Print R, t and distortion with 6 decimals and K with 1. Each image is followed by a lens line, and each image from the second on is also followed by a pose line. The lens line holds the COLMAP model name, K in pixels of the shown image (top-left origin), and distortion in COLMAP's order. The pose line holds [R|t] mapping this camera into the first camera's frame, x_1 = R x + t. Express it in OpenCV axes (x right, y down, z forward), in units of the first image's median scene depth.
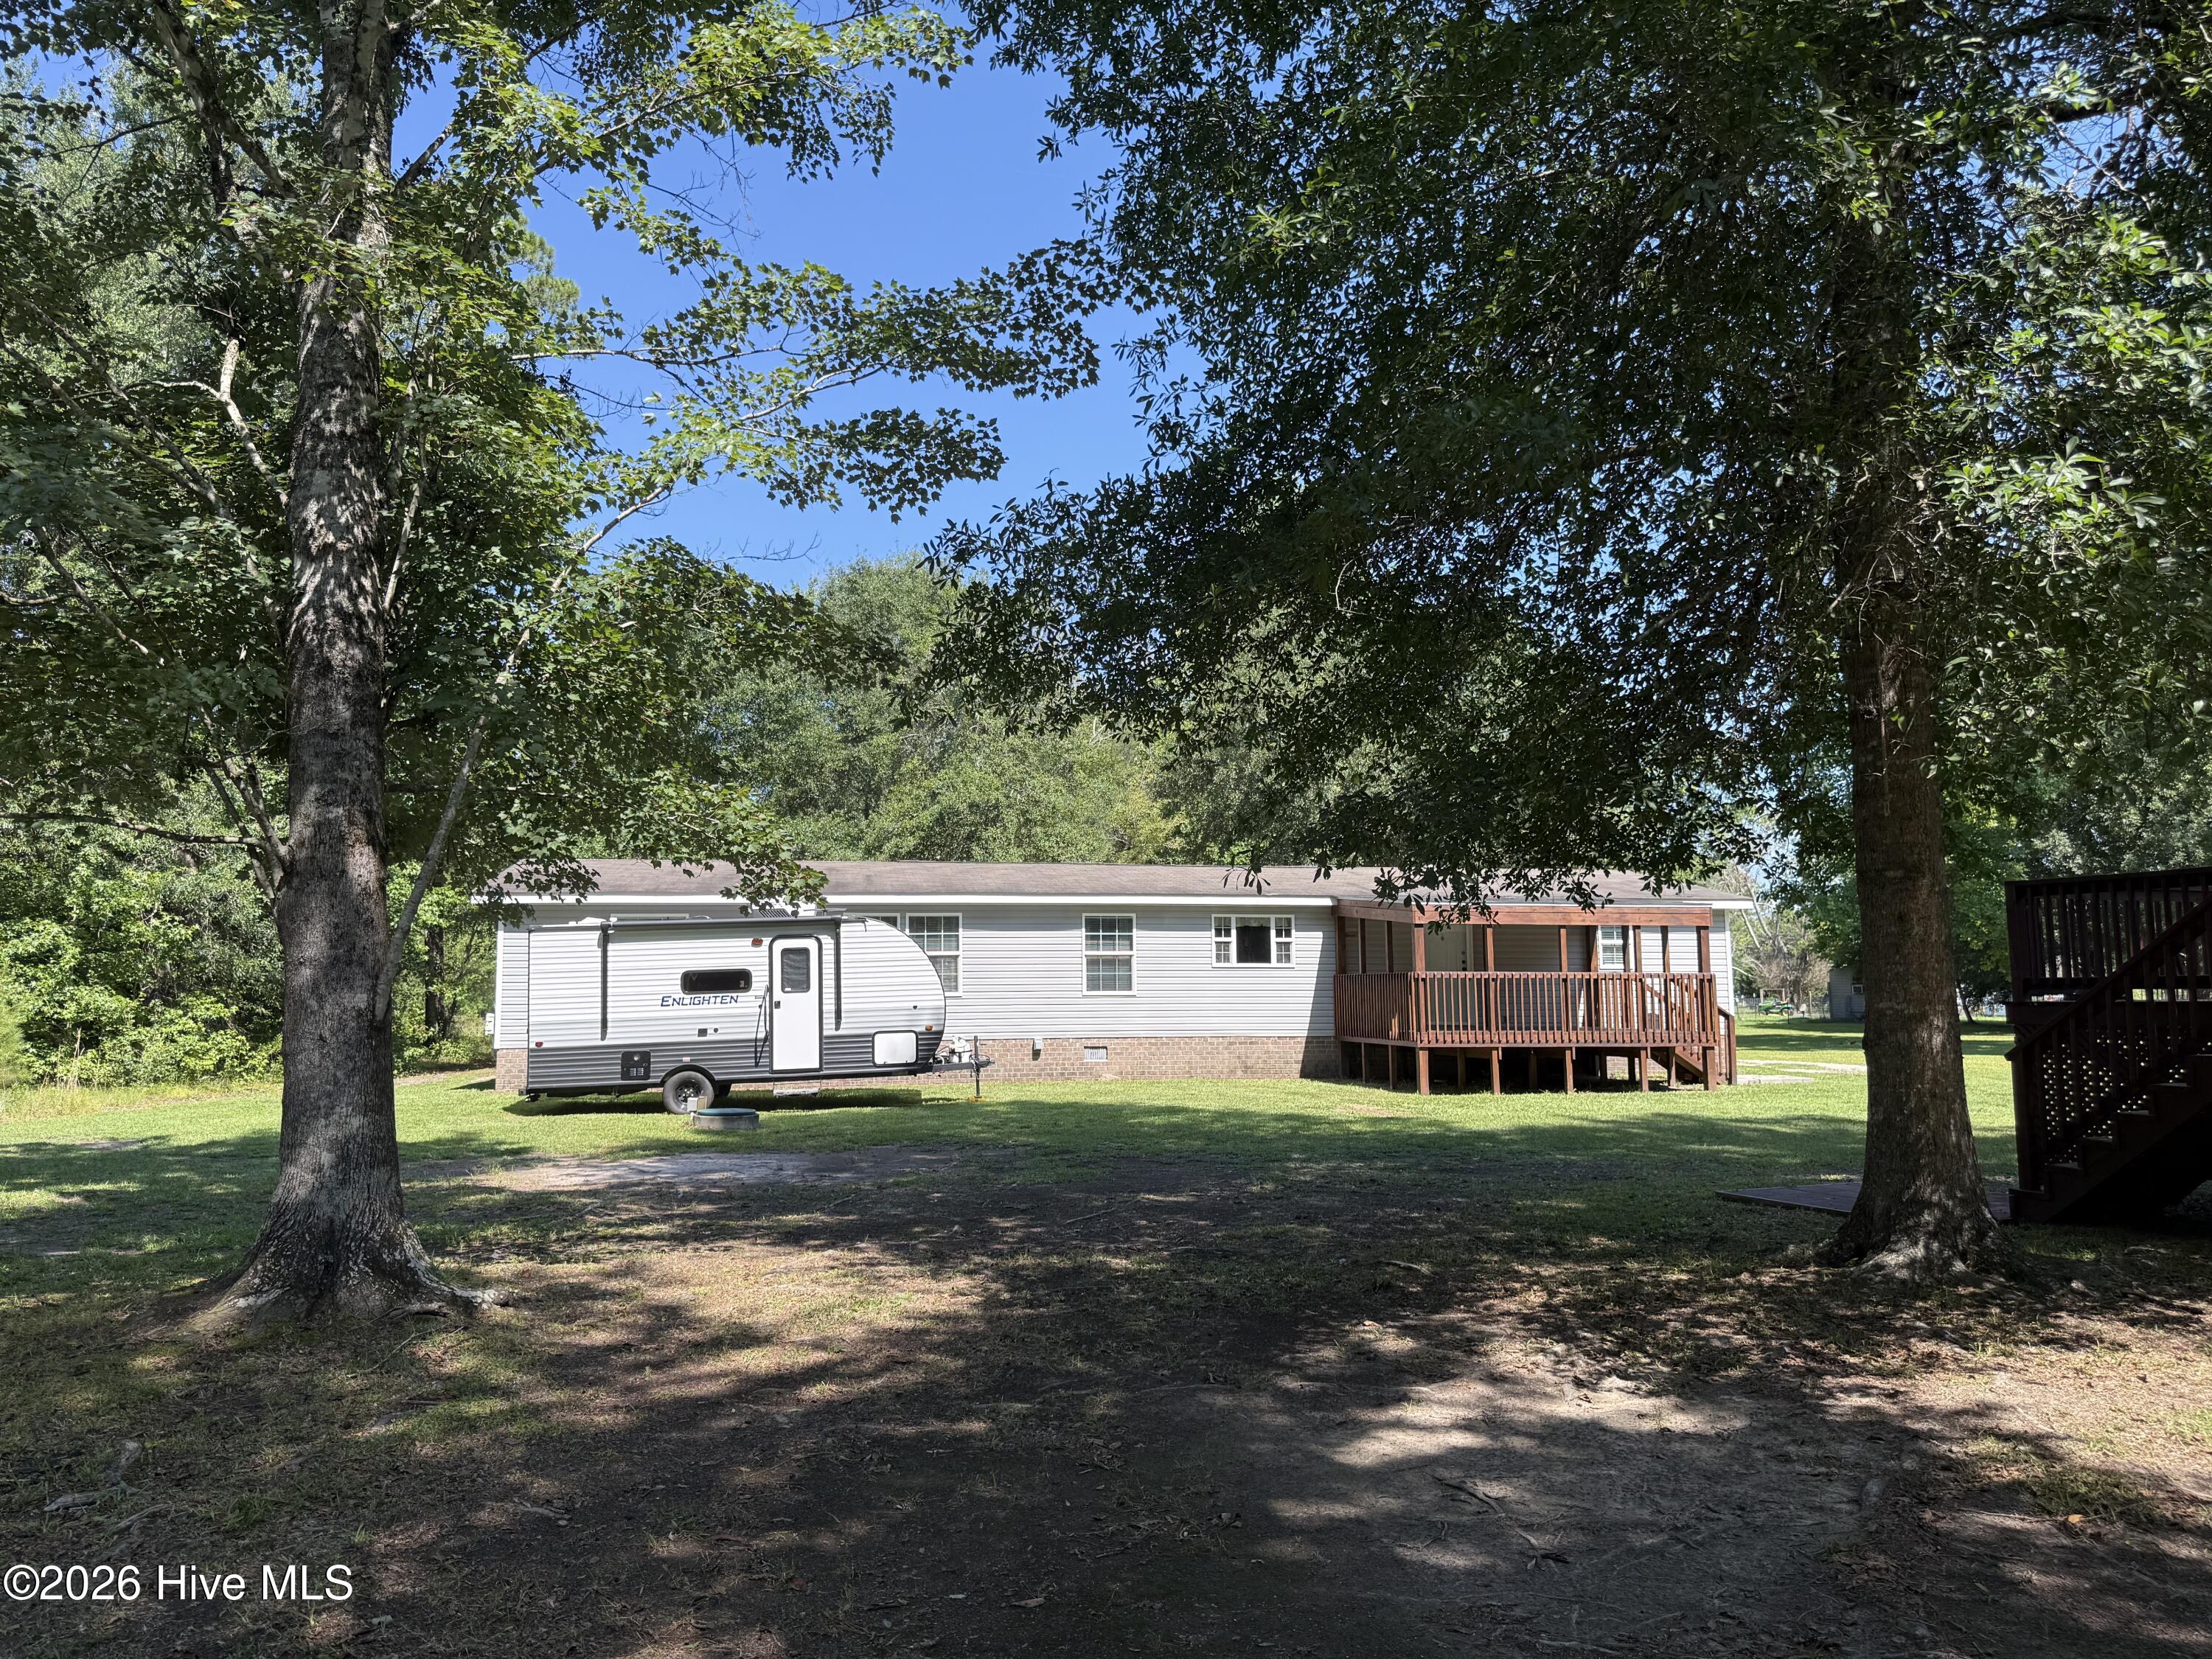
lens RADIAL K [[1521.8, 0, 1096.2], [0, 1521.8, 829.6], [0, 0, 1]] dist [0.195679, -0.422850]
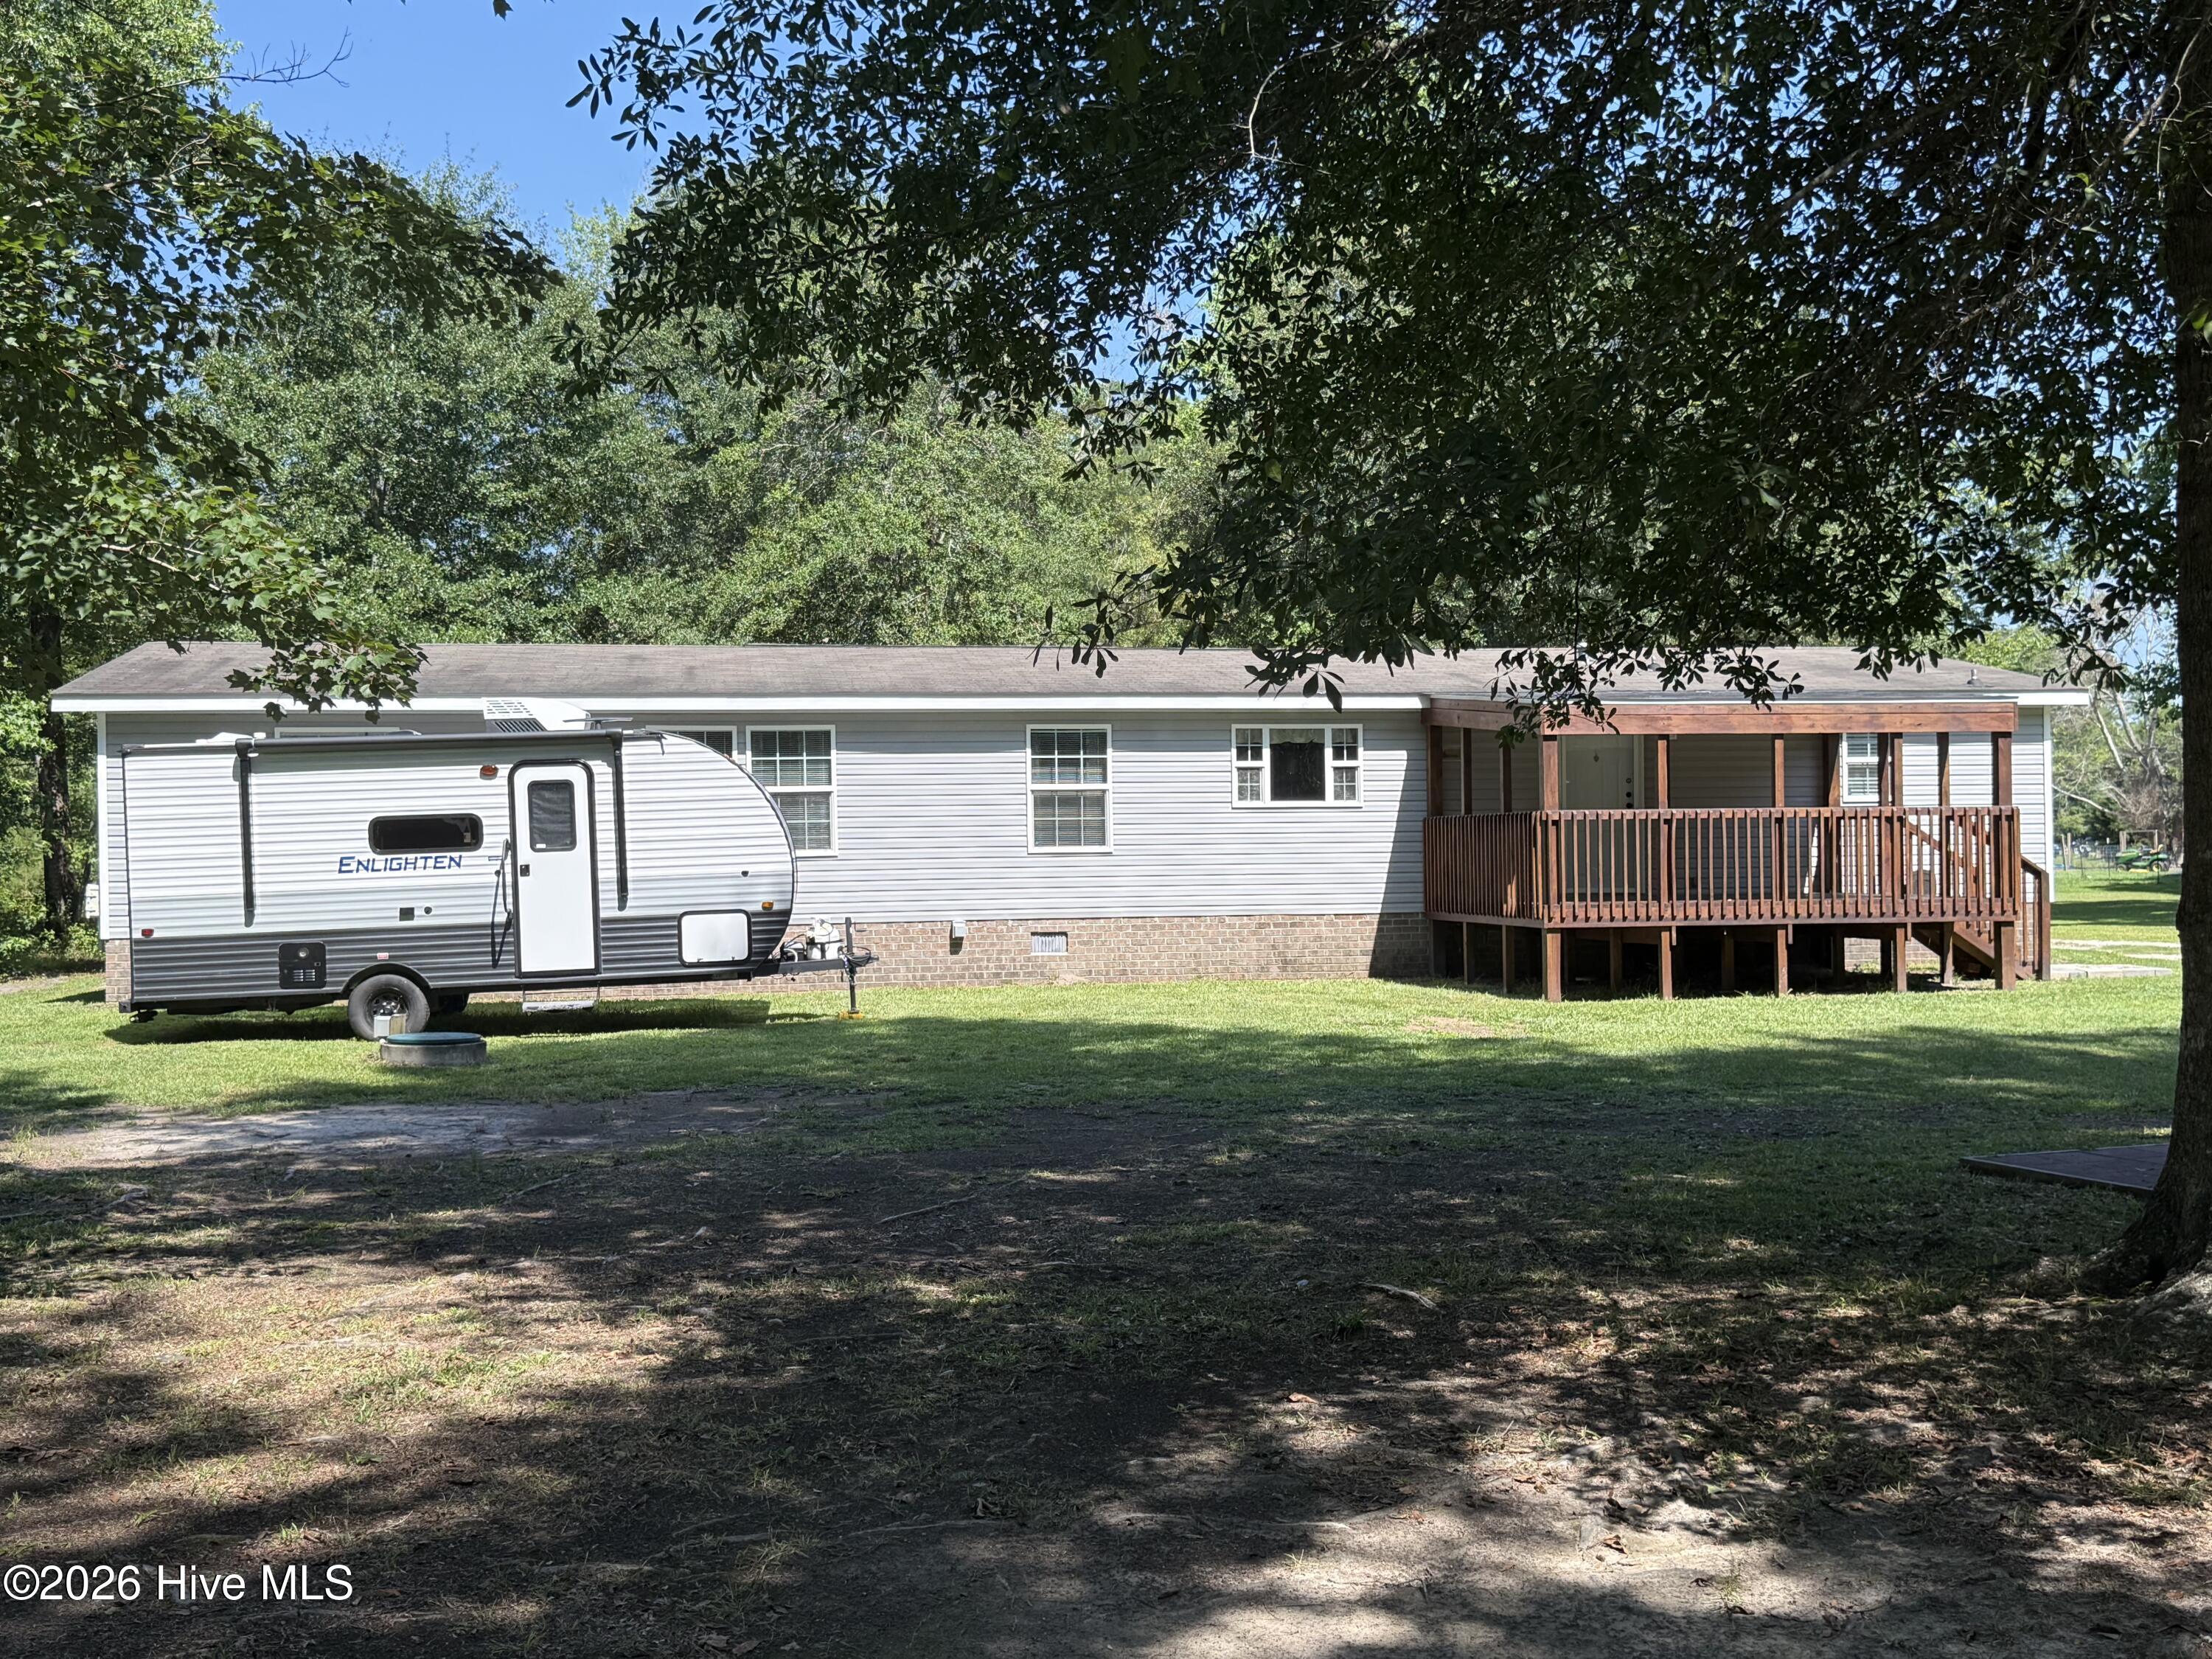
lens RADIAL K [[2322.4, 0, 1106.0], [0, 2322.4, 829.5], [0, 0, 1]] dist [0.190445, -0.419974]
pose [[0.999957, -0.007847, -0.005029, 0.035795], [0.008301, 0.995159, 0.097927, 0.004958], [0.004236, -0.097965, 0.995181, 0.043511]]
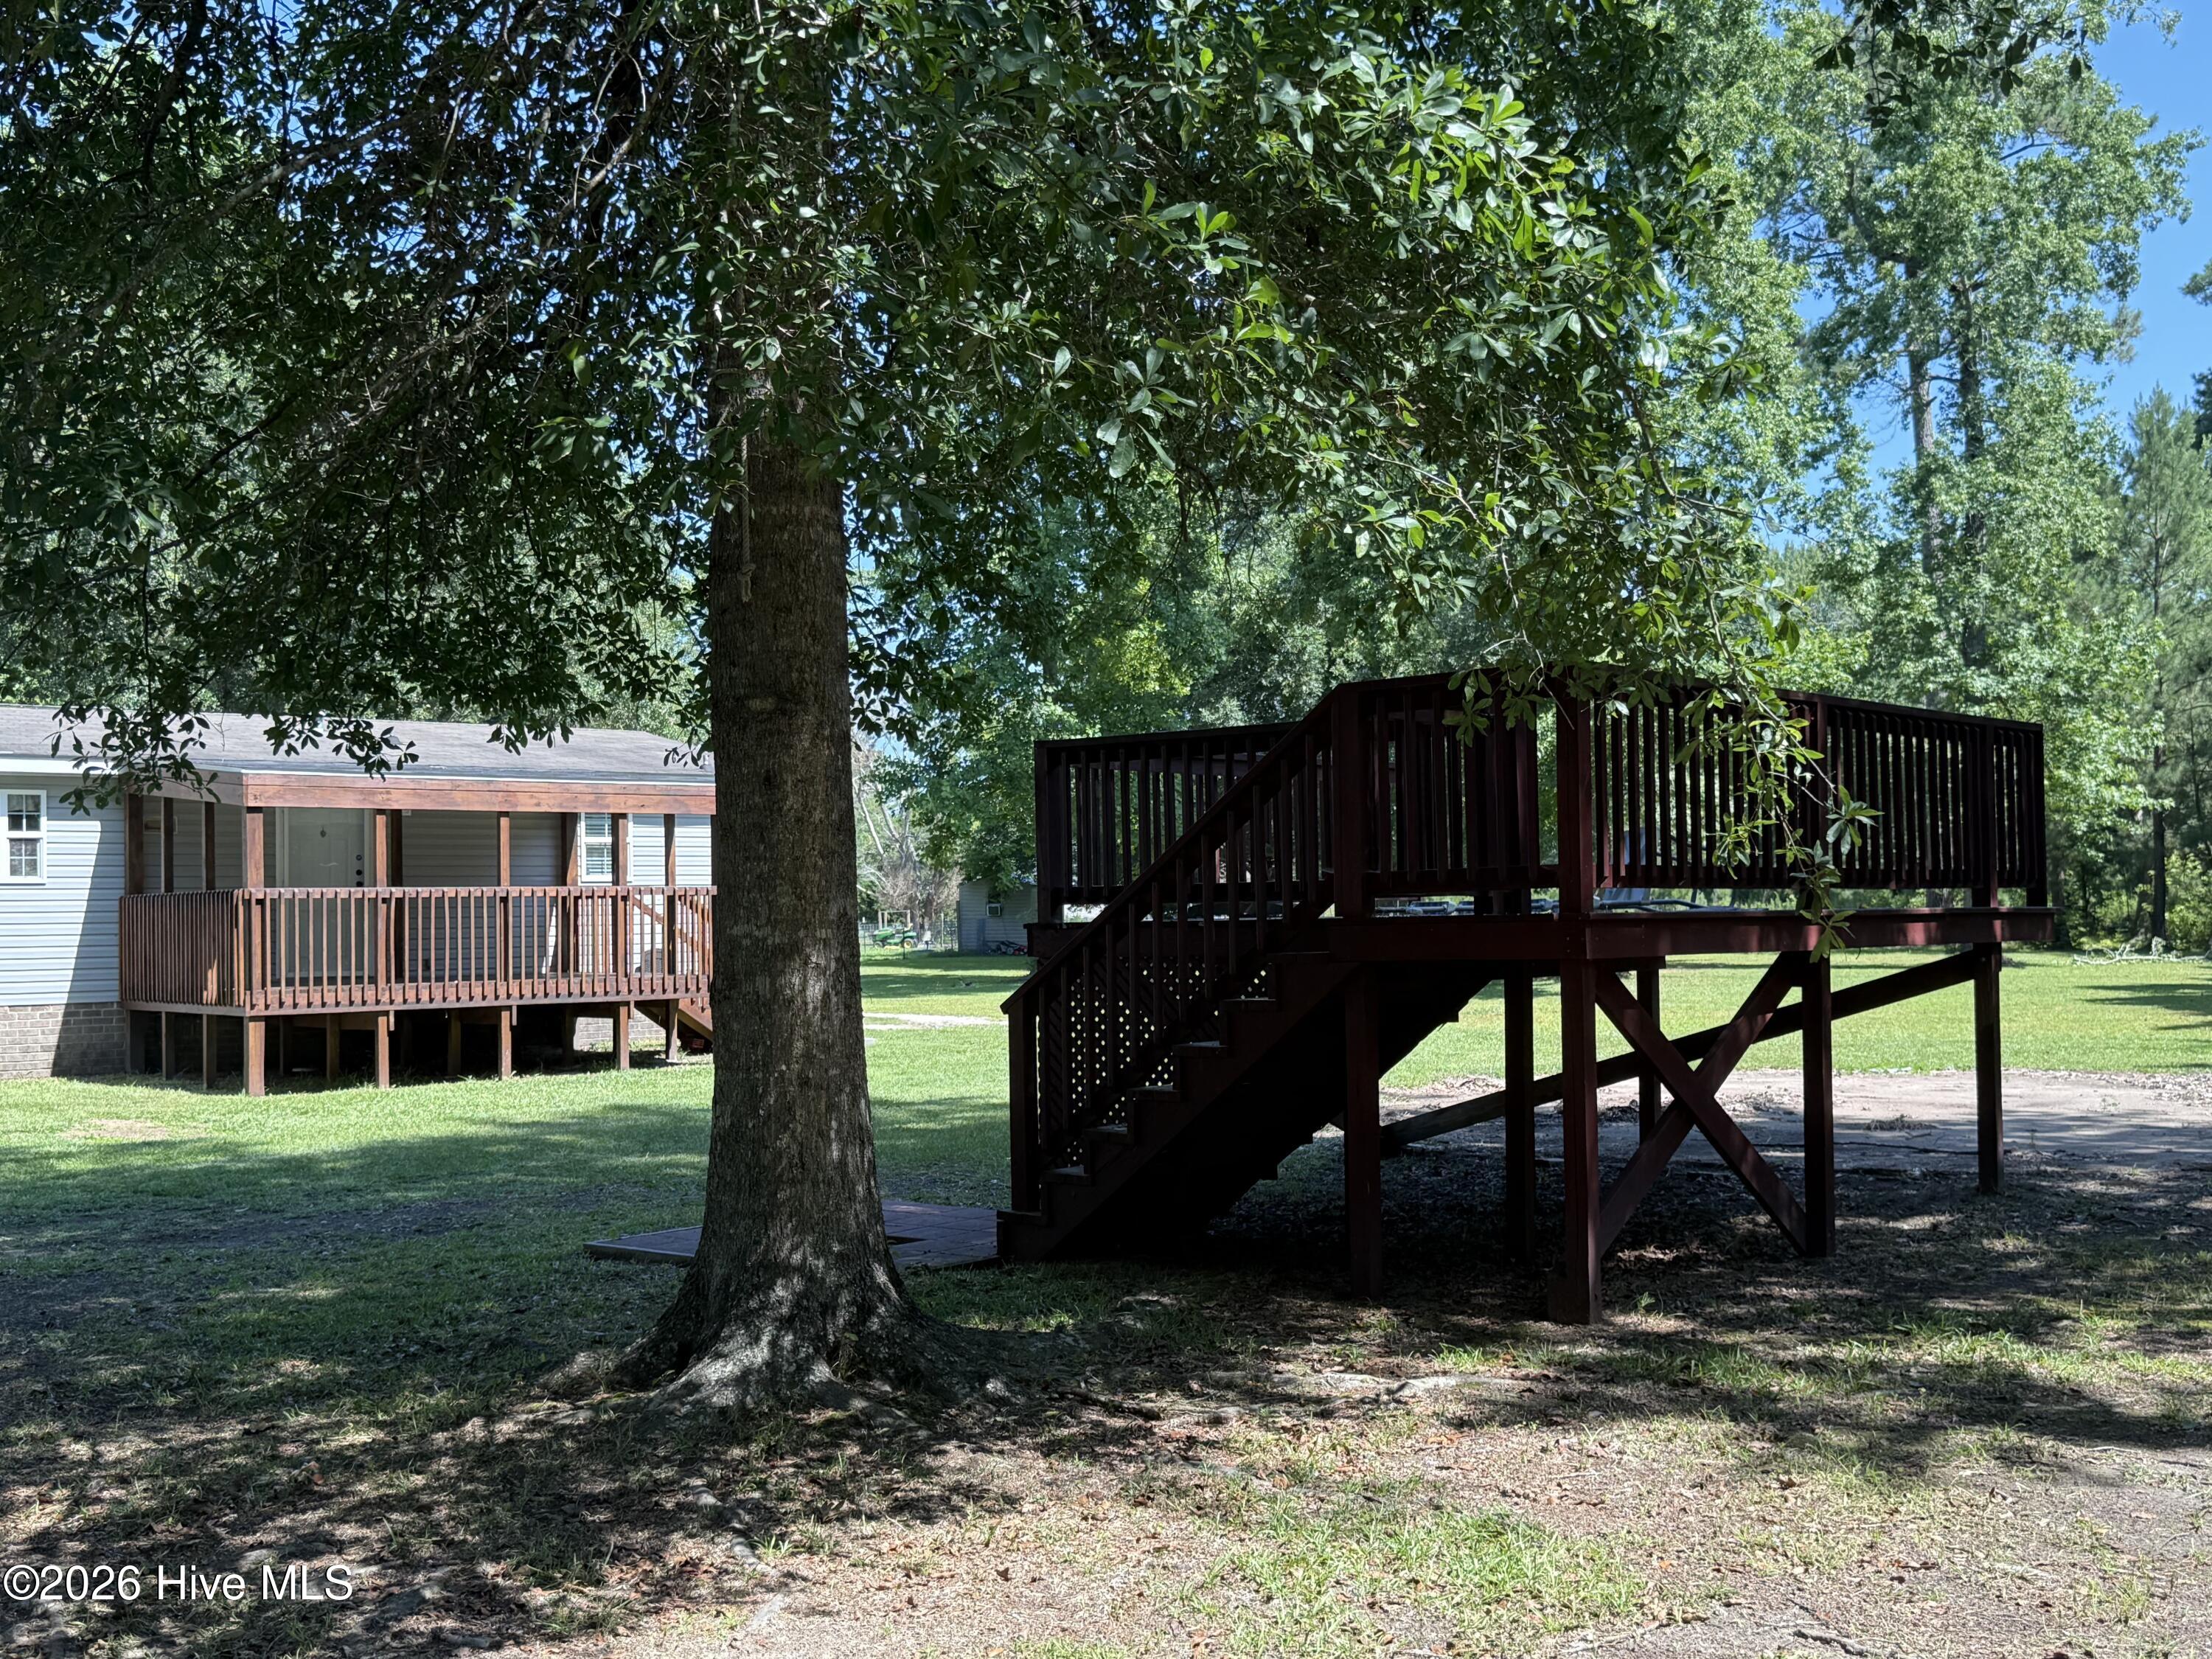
lens RADIAL K [[2322.4, 0, 1106.0], [0, 2322.4, 829.5], [0, 0, 1]] dist [0.190445, -0.419974]
pose [[0.881481, 0.009733, 0.472119, 0.078538], [-0.040735, 0.997628, 0.055489, 0.007732], [-0.470459, -0.068145, 0.879787, 0.062735]]
